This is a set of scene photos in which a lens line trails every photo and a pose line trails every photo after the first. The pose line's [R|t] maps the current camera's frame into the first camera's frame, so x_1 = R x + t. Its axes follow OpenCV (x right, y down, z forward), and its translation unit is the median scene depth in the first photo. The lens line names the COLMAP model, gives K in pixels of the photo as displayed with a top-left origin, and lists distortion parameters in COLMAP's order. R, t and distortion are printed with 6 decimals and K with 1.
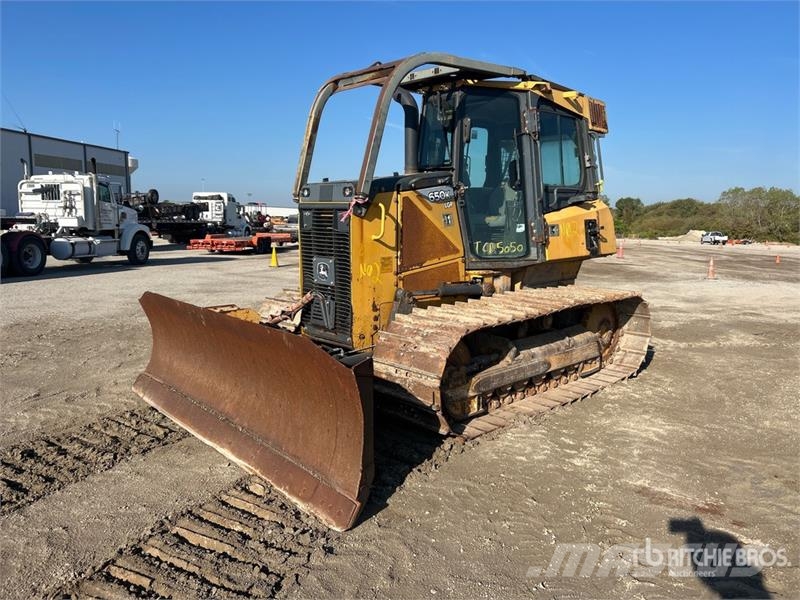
lens RADIAL K [[601.8, 0, 397.0], [0, 601.8, 294.1], [0, 0, 1]] dist [0.050628, -0.053574]
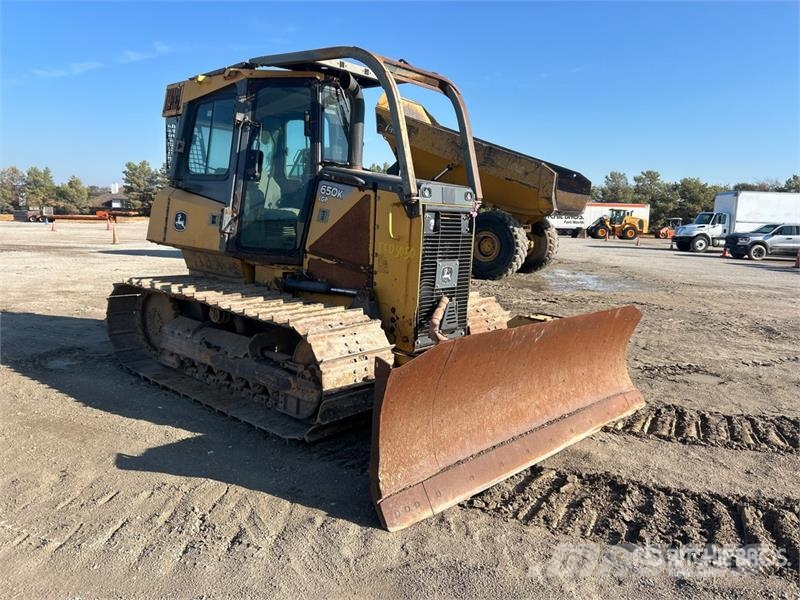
lens RADIAL K [[601.8, 0, 401.4], [0, 601.8, 292.4], [0, 0, 1]] dist [0.050628, -0.053574]
pose [[-0.103349, -0.142409, 0.984398, -1.028680], [0.086175, 0.984694, 0.151499, -0.155765], [-0.990905, 0.100488, -0.089495, 1.099596]]
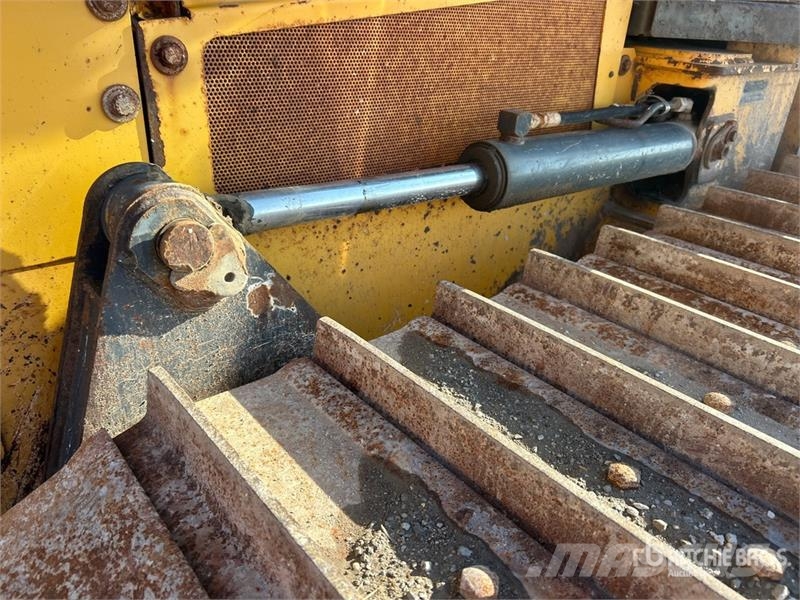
lens RADIAL K [[601.8, 0, 399.9], [0, 601.8, 304.1], [0, 0, 1]] dist [0.050628, -0.053574]
pose [[0.997450, 0.070044, -0.013665, 0.053233], [-0.061993, 0.945286, 0.320298, -0.020135], [0.035352, -0.318634, 0.947218, 0.844215]]
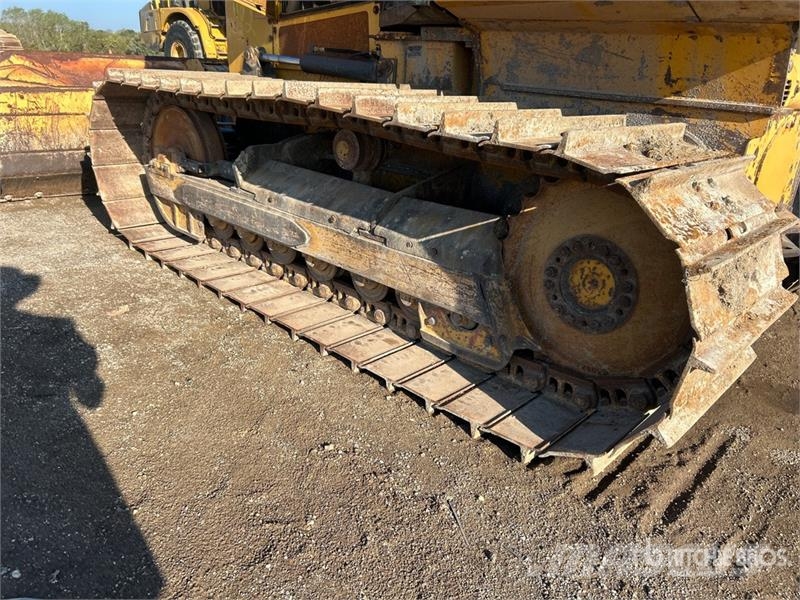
lens RADIAL K [[601.8, 0, 400.1], [0, 601.8, 295.6], [0, 0, 1]] dist [0.050628, -0.053574]
pose [[0.057110, 0.370789, -0.926960, 0.726166], [-0.193684, 0.914950, 0.354052, -0.021116], [0.979400, 0.159318, 0.124068, 1.063179]]
